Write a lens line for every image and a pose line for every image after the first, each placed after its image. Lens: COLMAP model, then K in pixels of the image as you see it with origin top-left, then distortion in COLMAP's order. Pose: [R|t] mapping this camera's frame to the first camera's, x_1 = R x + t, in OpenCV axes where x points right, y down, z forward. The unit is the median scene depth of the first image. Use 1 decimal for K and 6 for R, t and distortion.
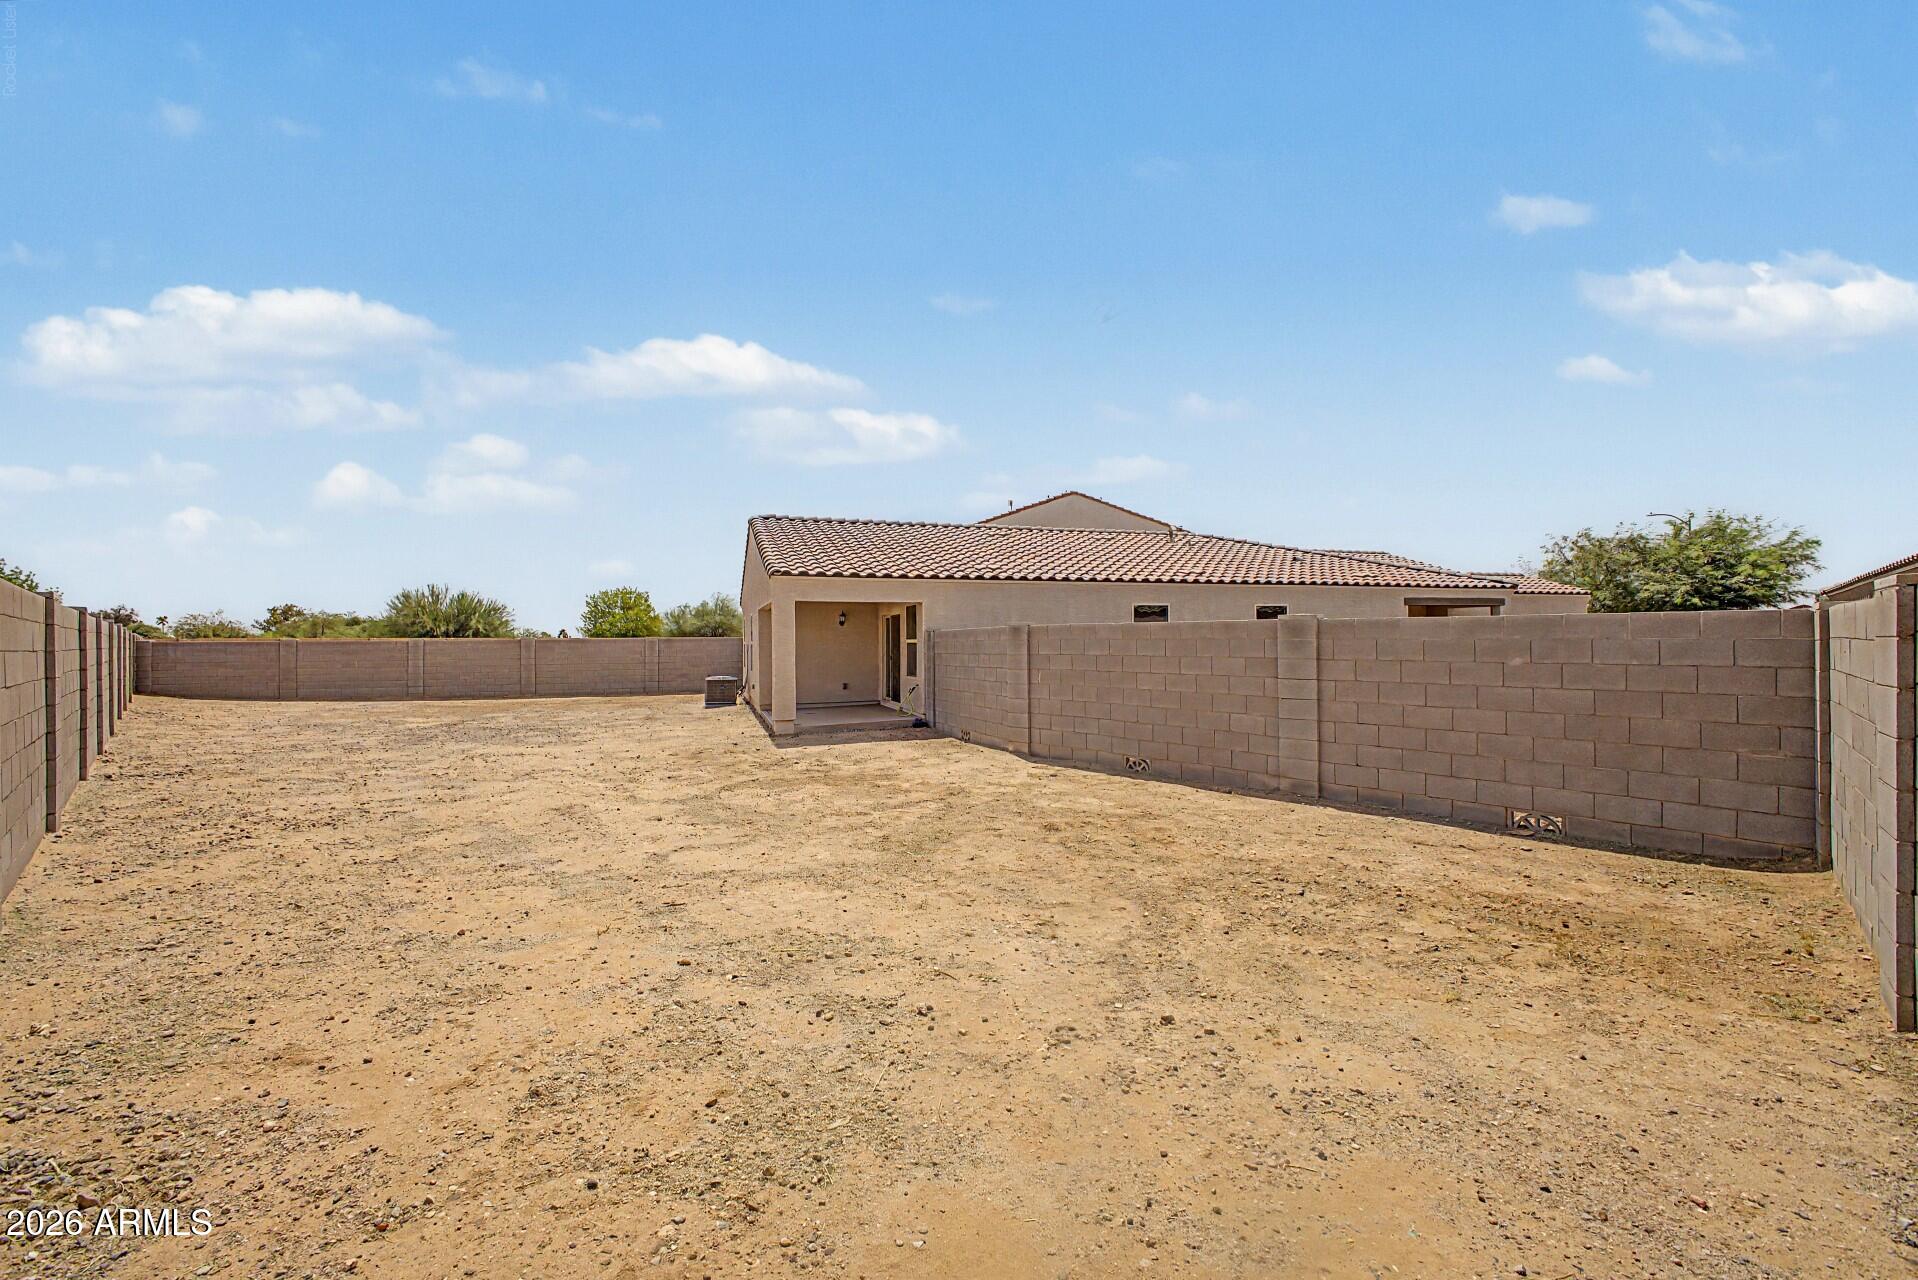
lens RADIAL K [[766.4, 0, 959.0], [0, 766.4, 640.0], [0, 0, 1]] dist [0.001197, -0.000083]
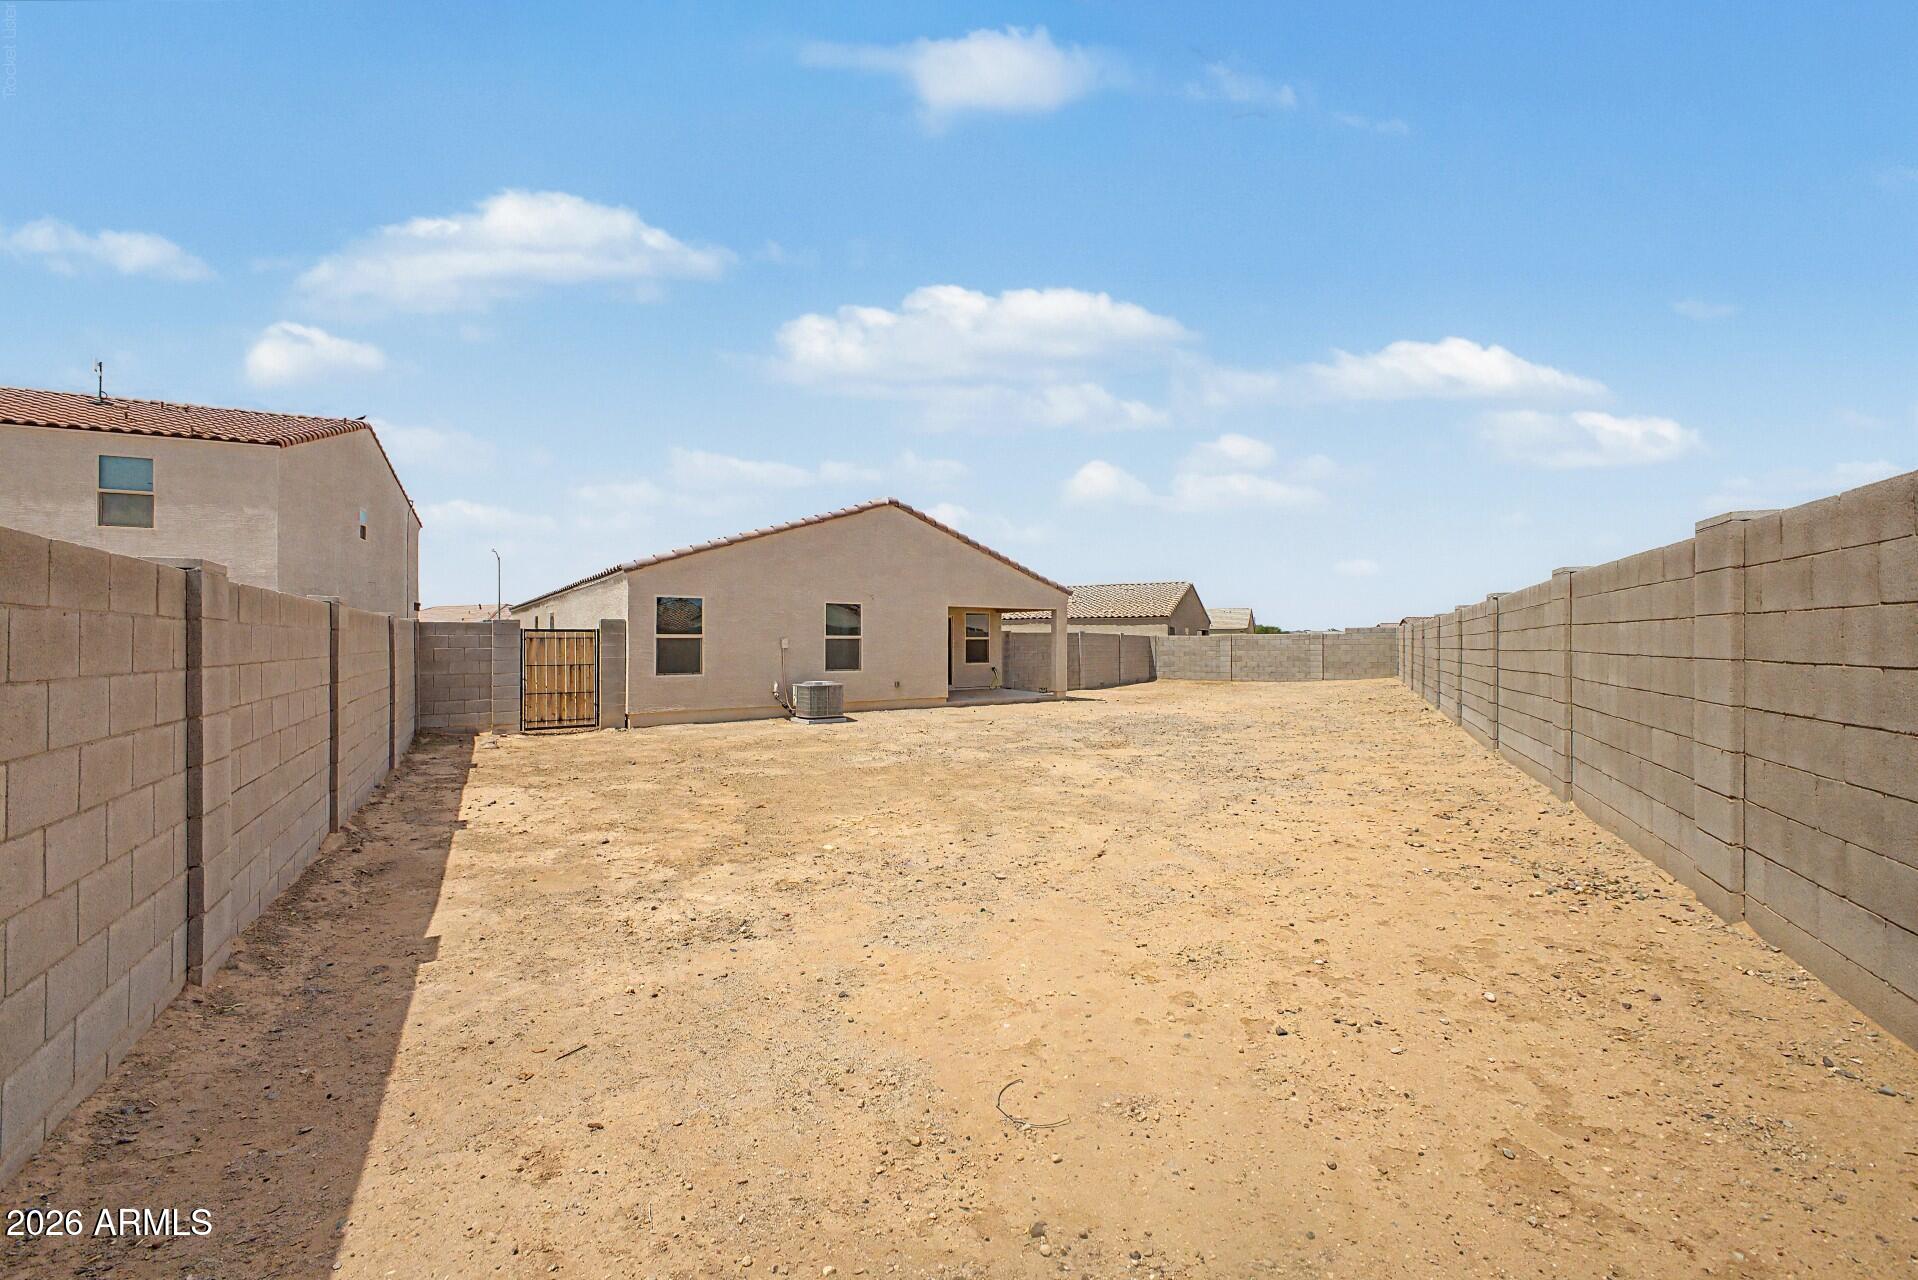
lens RADIAL K [[766.4, 0, 959.0], [0, 766.4, 640.0], [0, 0, 1]] dist [0.001197, -0.000083]
pose [[0.999966, 0.007542, 0.003355, -0.979655], [-0.007533, 0.999968, -0.002574, 0.007884], [-0.003374, 0.002548, 0.999991, -0.007965]]
